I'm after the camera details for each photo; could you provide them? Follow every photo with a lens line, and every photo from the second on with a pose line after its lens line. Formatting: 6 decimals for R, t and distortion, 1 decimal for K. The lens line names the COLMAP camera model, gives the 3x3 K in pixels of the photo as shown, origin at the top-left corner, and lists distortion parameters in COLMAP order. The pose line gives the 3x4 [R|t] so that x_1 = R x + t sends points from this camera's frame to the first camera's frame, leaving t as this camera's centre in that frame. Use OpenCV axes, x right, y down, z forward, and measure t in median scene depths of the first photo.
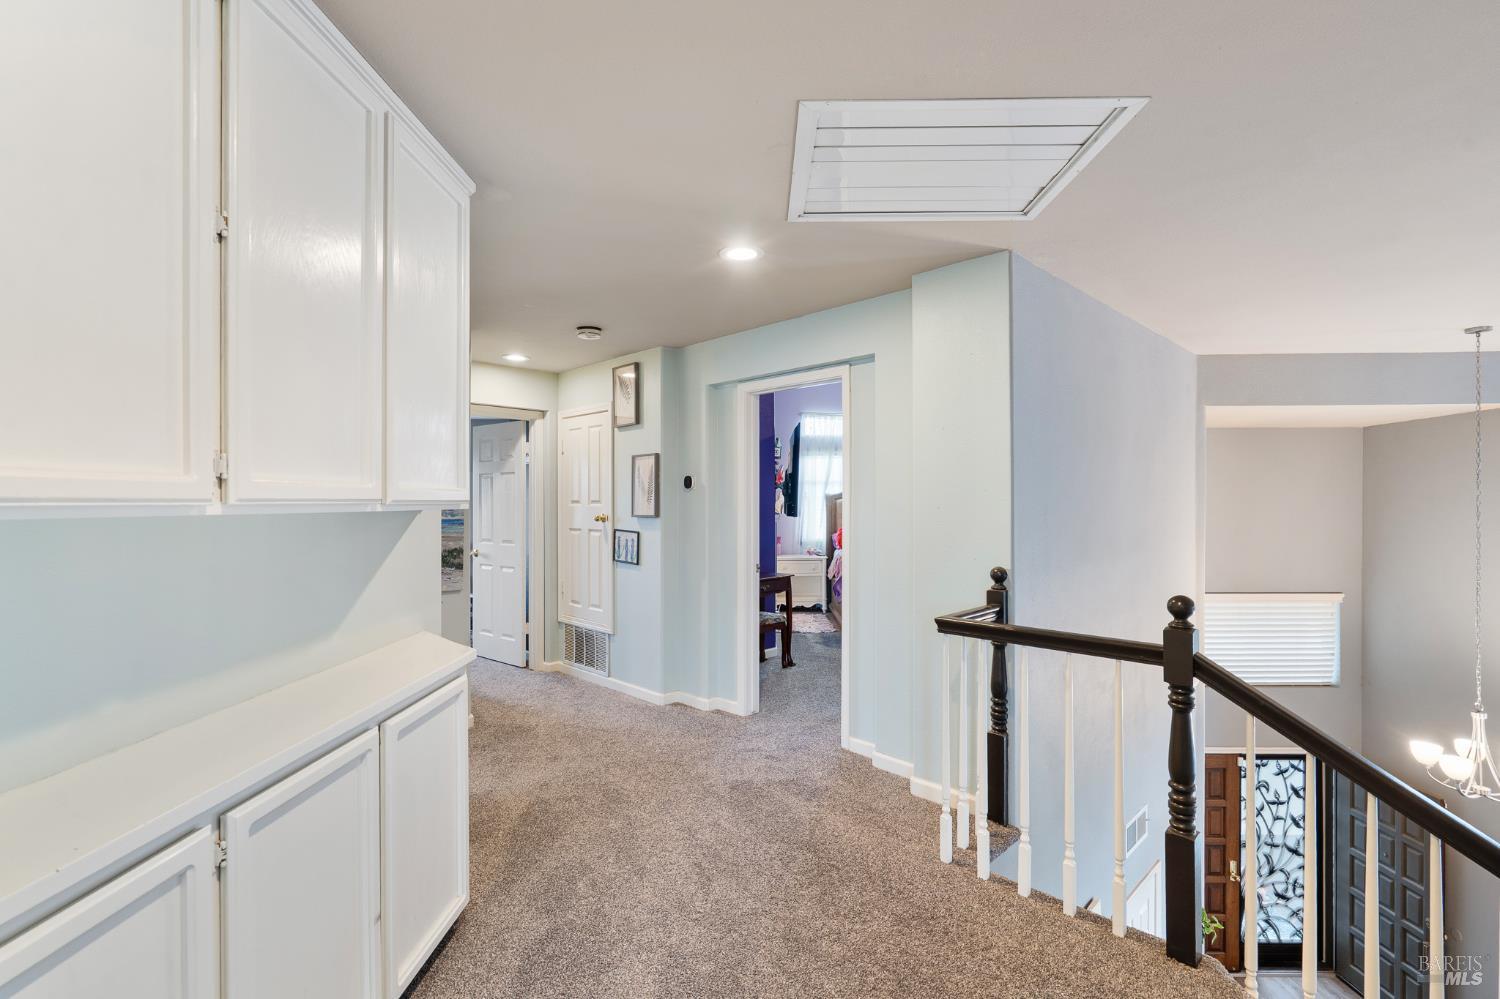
lens RADIAL K [[683.5, 0, 749.5], [0, 683.5, 499.9], [0, 0, 1]] dist [-0.008250, 0.004804]
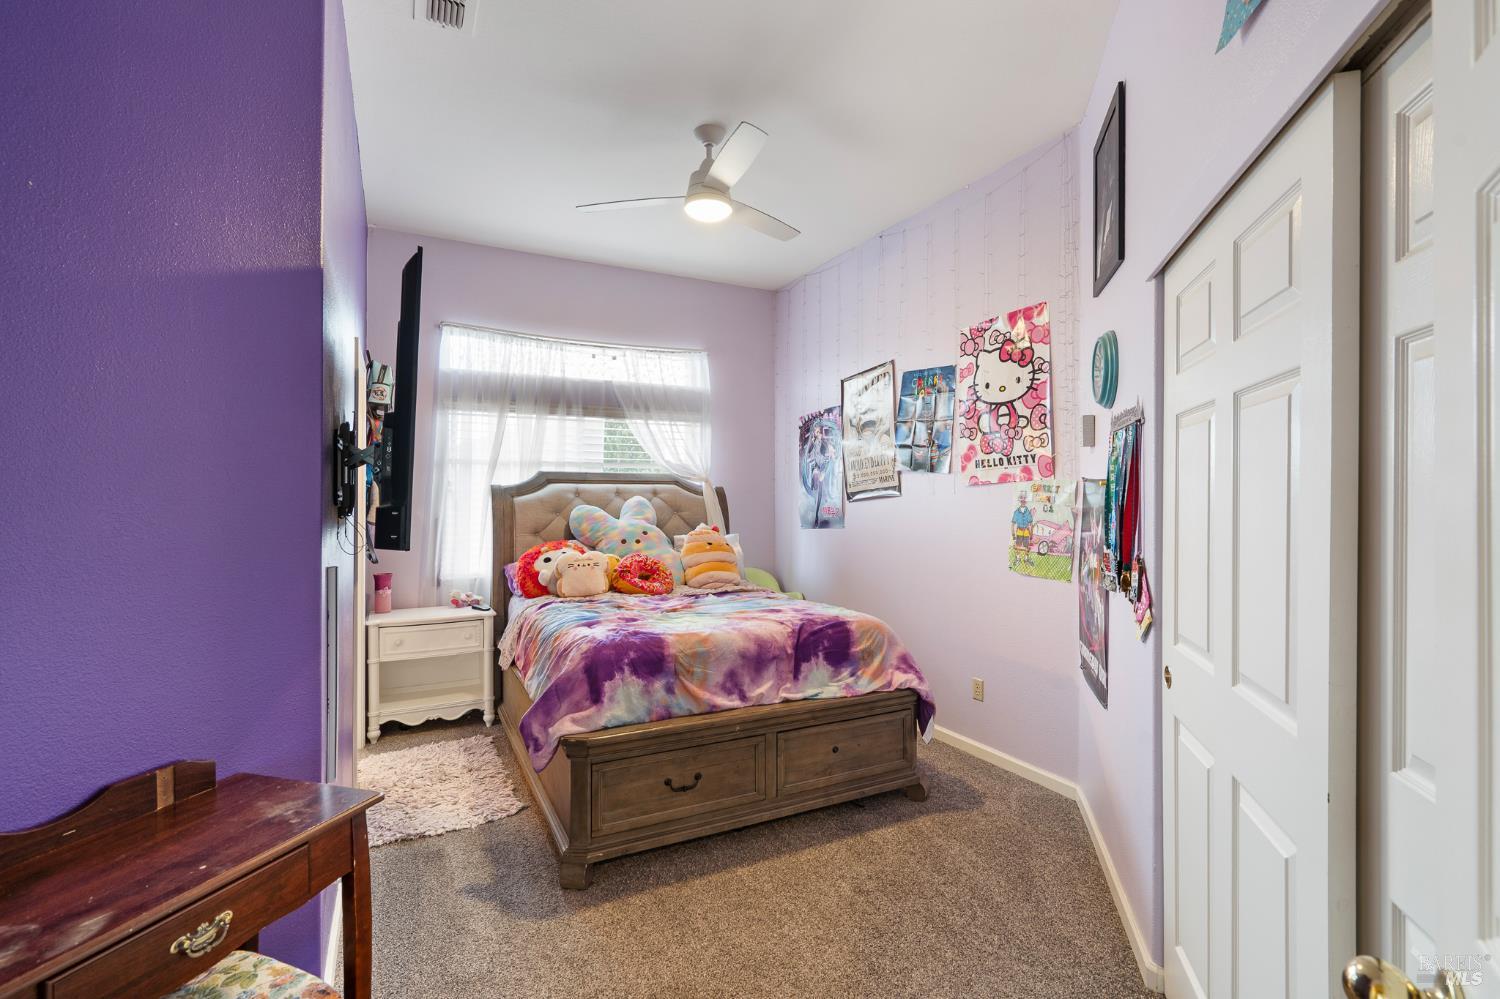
lens RADIAL K [[683.5, 0, 743.8], [0, 683.5, 493.2], [0, 0, 1]] dist [-0.008250, 0.004804]
pose [[0.883656, 0.009957, 0.468030, 0.040730], [-0.010806, 0.999941, -0.000871, -0.004105], [-0.468011, -0.004288, 0.883712, 0.478497]]
